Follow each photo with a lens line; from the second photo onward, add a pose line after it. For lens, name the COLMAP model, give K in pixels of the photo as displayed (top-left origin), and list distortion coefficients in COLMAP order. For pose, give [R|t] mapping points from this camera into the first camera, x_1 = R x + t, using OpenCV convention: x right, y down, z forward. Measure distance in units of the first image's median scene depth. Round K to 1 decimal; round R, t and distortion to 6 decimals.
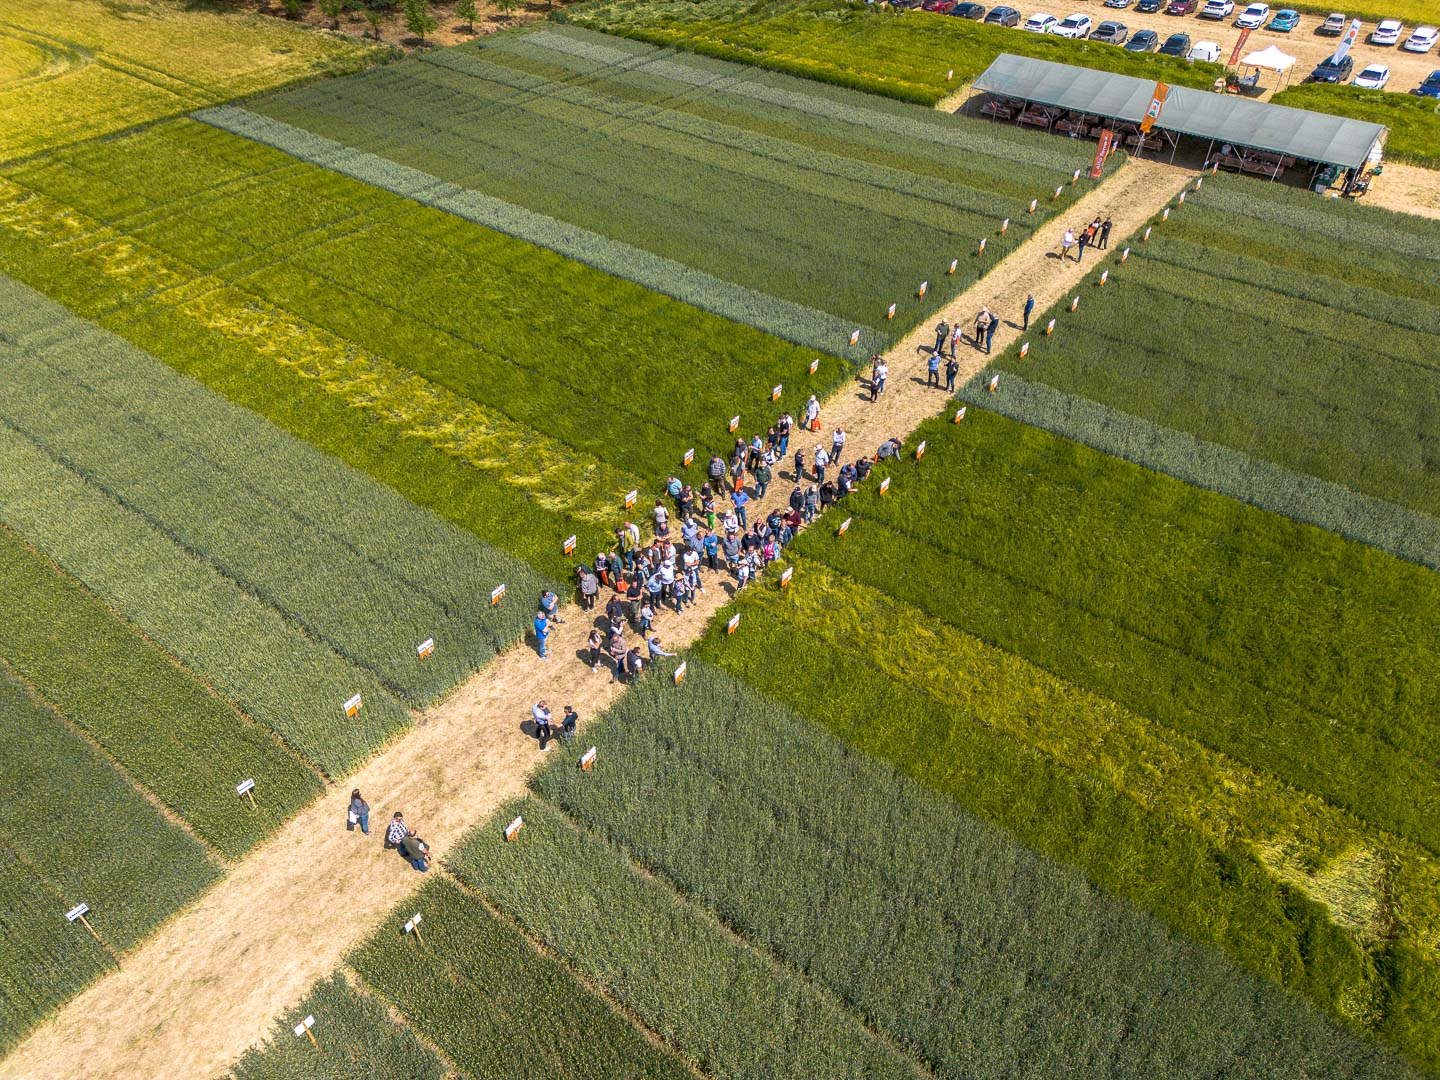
lens RADIAL K [[1014.5, 0, 718.4], [0, 1014.5, 484.4], [0, 0, 1]] dist [0.048274, -0.041681]
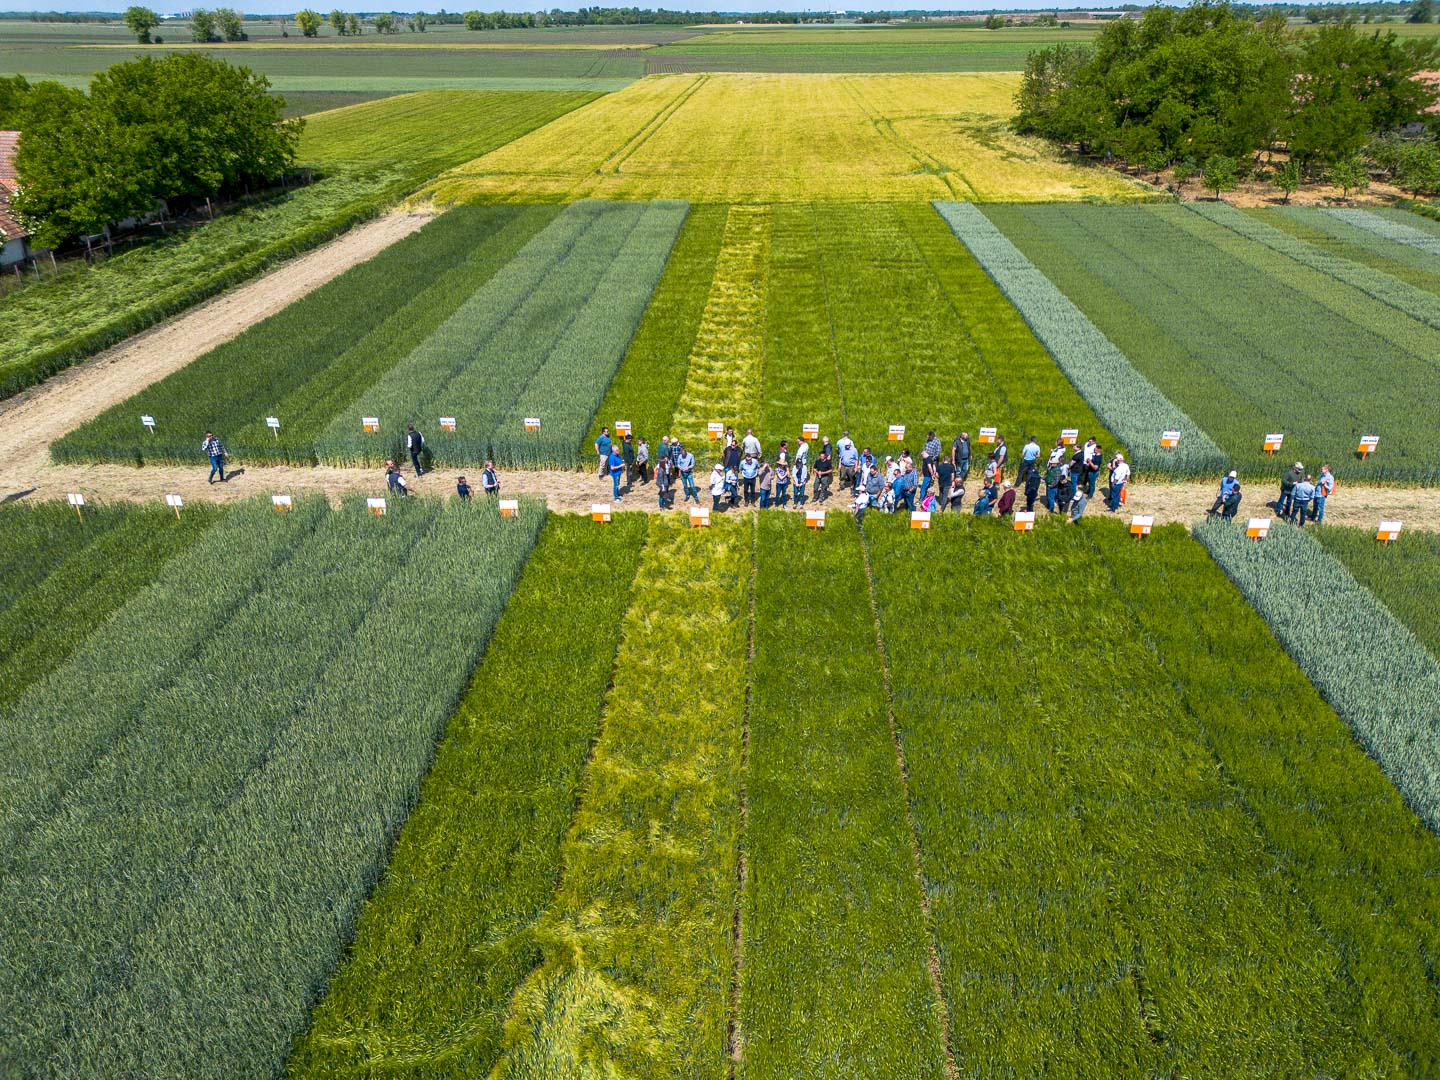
lens RADIAL K [[1006.8, 0, 720.2], [0, 1006.8, 531.1], [0, 0, 1]] dist [0.069827, -0.075571]
pose [[0.564953, 0.367463, -0.738782, 0.380182], [-0.501577, 0.863883, 0.046126, 0.029782], [0.655171, 0.344497, 0.672364, 0.239949]]
